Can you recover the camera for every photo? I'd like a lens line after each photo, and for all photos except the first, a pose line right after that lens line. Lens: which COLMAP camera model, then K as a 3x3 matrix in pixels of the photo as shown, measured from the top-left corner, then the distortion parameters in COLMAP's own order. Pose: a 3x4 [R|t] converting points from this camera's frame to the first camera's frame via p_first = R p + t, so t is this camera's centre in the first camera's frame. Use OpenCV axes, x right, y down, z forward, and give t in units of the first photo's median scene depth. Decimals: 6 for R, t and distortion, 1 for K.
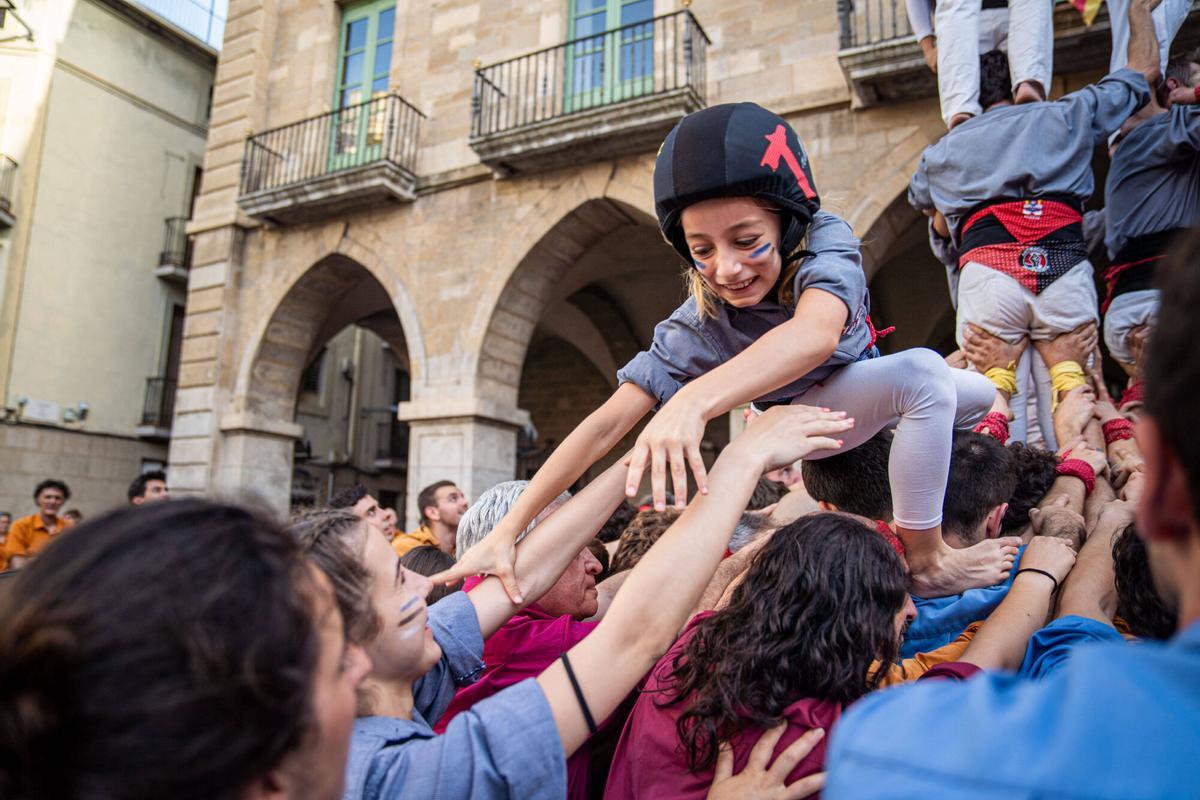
lens RADIAL K [[836.2, 0, 607.3], [0, 836.2, 395.9], [0, 0, 1]] dist [-0.097549, 0.022987]
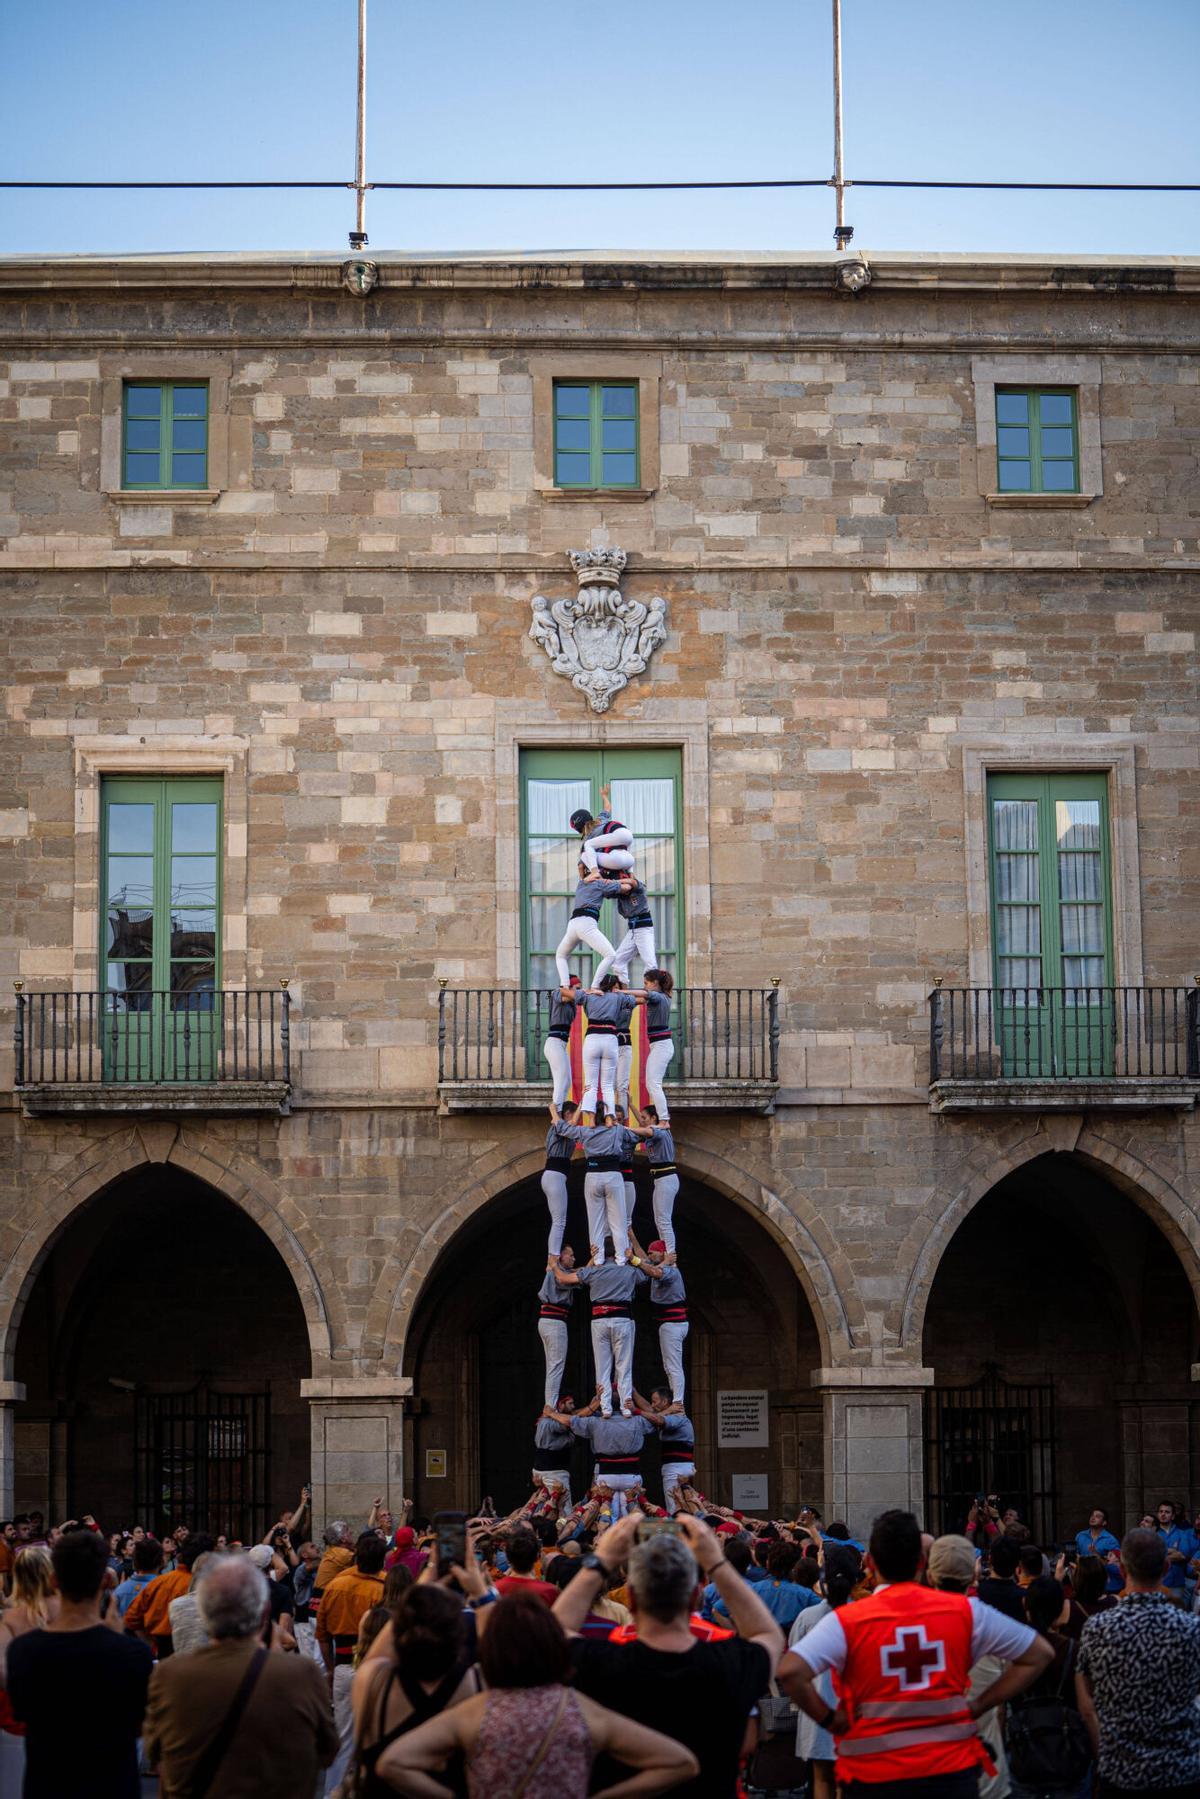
lens RADIAL K [[3653.6, 0, 596.3], [0, 3653.6, 898.3], [0, 0, 1]] dist [-0.127871, 0.000000]
pose [[0.871396, 0.040190, 0.488930, -1.467447], [-0.051293, 0.998640, 0.009330, -0.555735], [-0.487891, -0.033209, 0.872273, -2.542367]]
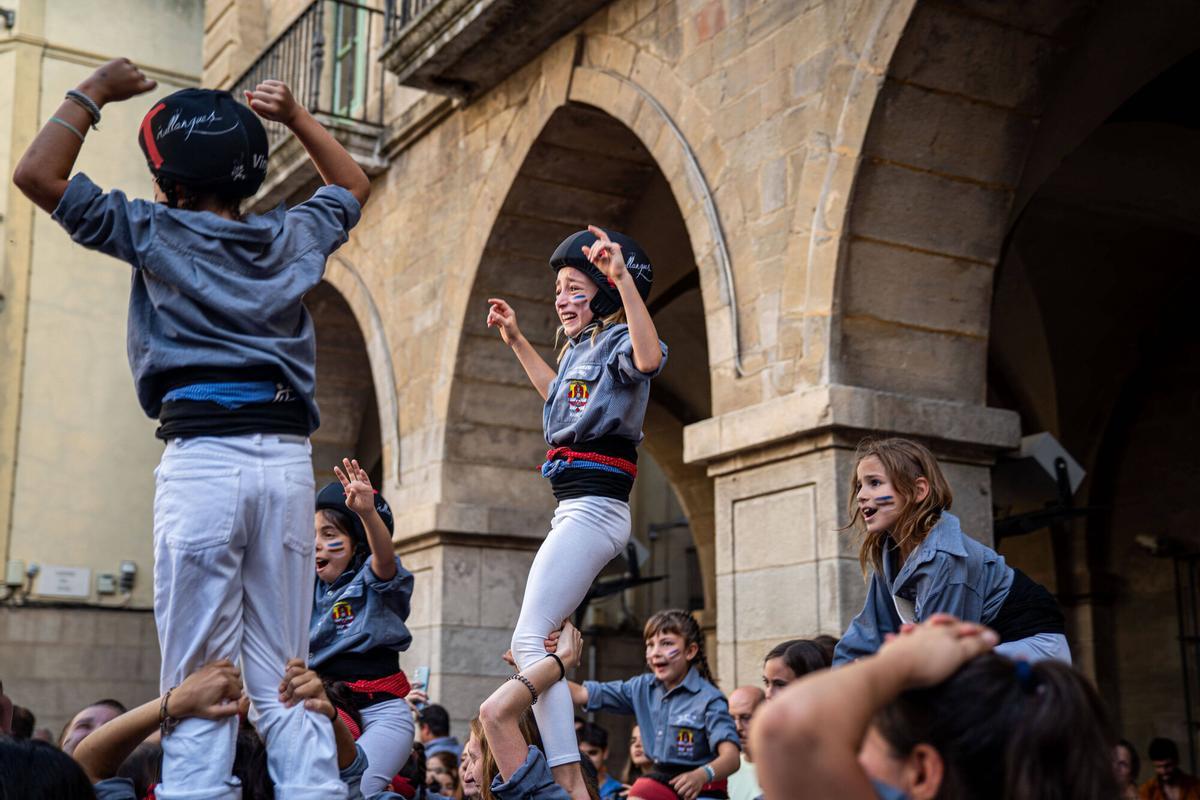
lens RADIAL K [[1603.5, 0, 604.3], [0, 1603.5, 399.6], [0, 0, 1]] dist [0.105317, 0.000000]
pose [[0.845119, -0.131390, -0.518179, 0.493676], [0.104083, 0.991217, -0.081582, 0.033252], [0.524347, 0.015013, 0.851372, 0.133158]]
